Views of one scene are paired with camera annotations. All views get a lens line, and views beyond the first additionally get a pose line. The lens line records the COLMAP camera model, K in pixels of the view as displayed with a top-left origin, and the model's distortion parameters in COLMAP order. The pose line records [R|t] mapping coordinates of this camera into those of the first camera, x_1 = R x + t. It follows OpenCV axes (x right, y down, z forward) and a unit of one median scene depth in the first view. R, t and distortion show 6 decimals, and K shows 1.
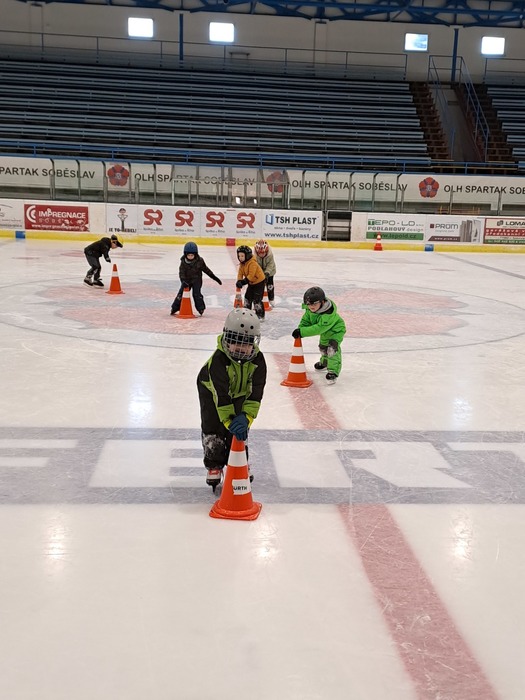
lens RADIAL K [[837.7, 0, 276.5], [0, 837.7, 381.4], [0, 0, 1]] dist [0.157975, -0.310685]
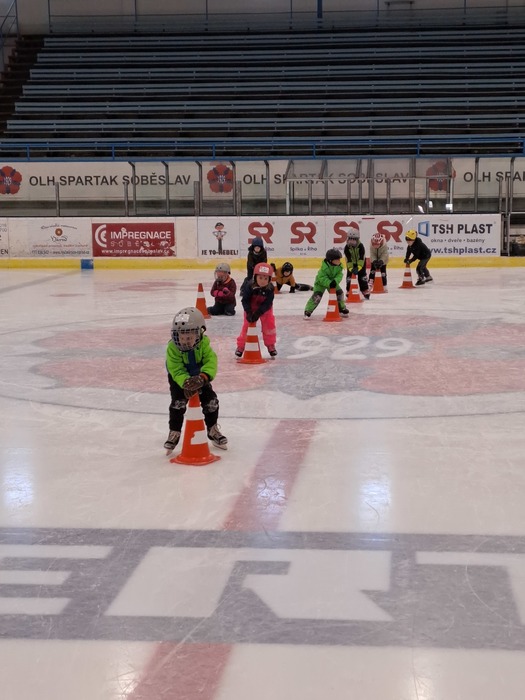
lens RADIAL K [[1199.4, 0, 286.8], [0, 1199.4, 390.3], [0, 0, 1]] dist [0.026751, 0.229638]
pose [[0.981452, -0.013545, -0.191231, 0.068442], [0.002186, 0.998227, -0.059487, 0.000234], [0.191698, 0.057966, 0.979741, 0.010354]]
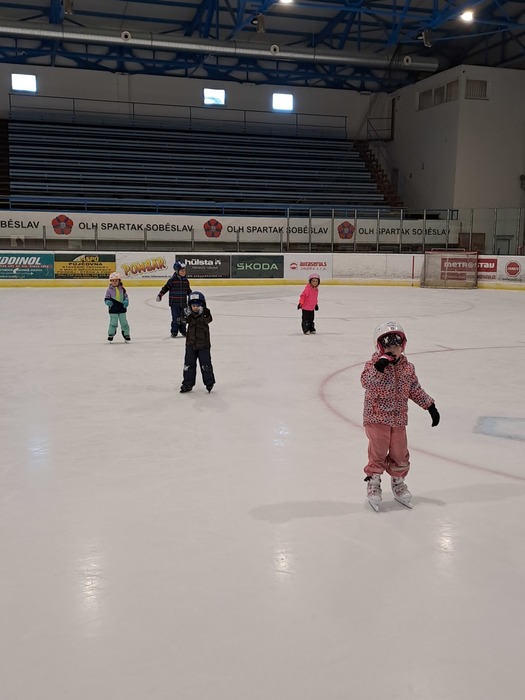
lens RADIAL K [[808.4, 0, 287.7], [0, 808.4, 331.3], [0, 0, 1]] dist [0.153341, -0.220761]
pose [[0.979073, -0.045597, 0.198335, 0.463238], [0.065428, 0.993362, -0.094612, 0.006086], [-0.192705, 0.105608, 0.975557, 0.048776]]
